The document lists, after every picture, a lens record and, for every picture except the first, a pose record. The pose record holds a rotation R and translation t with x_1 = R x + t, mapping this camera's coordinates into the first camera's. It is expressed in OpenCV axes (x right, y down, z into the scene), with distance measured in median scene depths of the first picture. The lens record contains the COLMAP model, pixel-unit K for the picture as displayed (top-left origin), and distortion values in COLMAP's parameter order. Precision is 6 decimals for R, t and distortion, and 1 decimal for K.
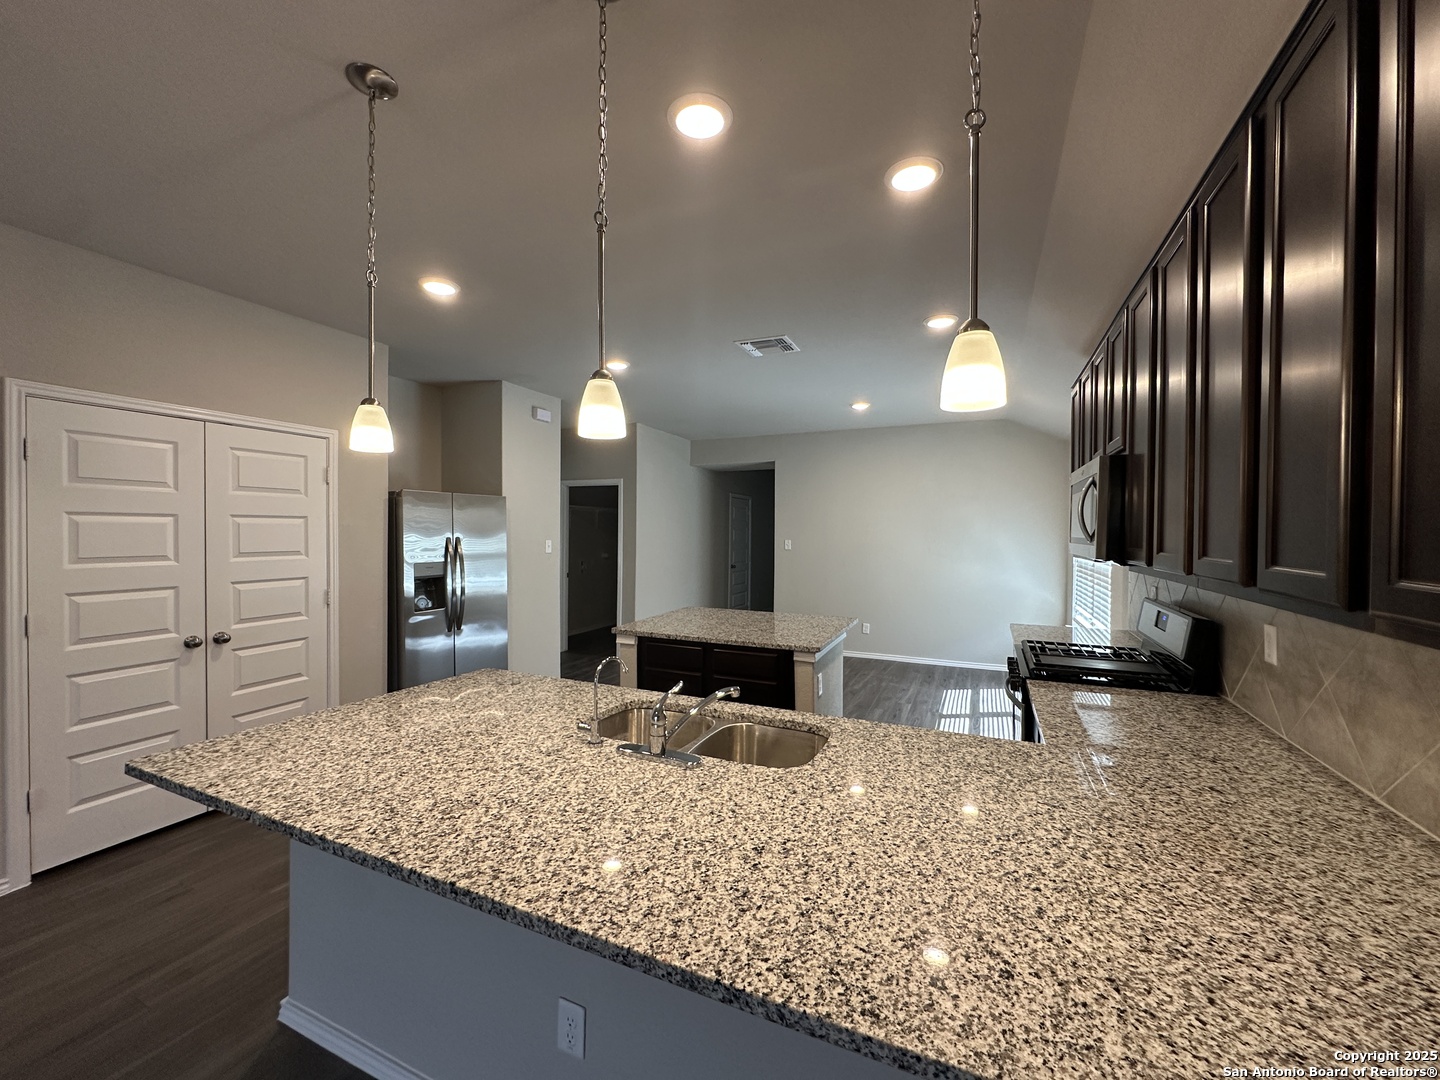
lens RADIAL K [[578.8, 0, 720.0], [0, 578.8, 540.0], [0, 0, 1]] dist [-0.001216, -0.000014]
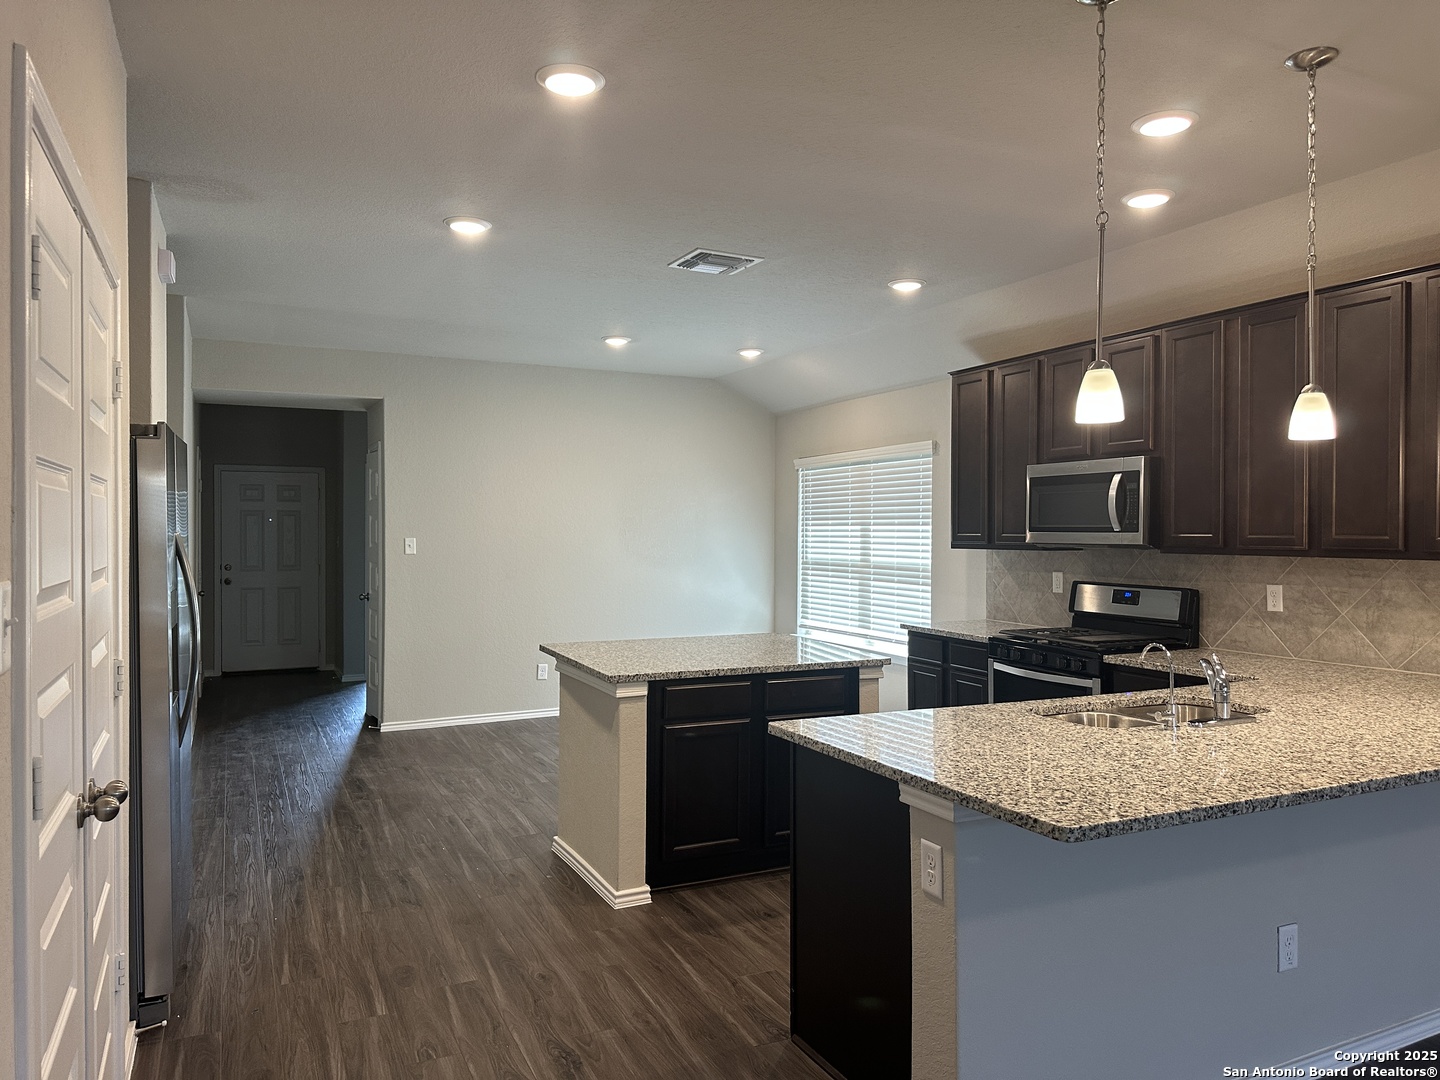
lens RADIAL K [[1009.7, 0, 720.0], [0, 1009.7, 540.0], [0, 0, 1]] dist [0.083789, -0.119384]
pose [[0.642916, -0.011247, 0.765854, -0.960313], [0.013005, 0.999908, 0.003767, 0.004655], [-0.765826, 0.007538, 0.643003, 0.211501]]
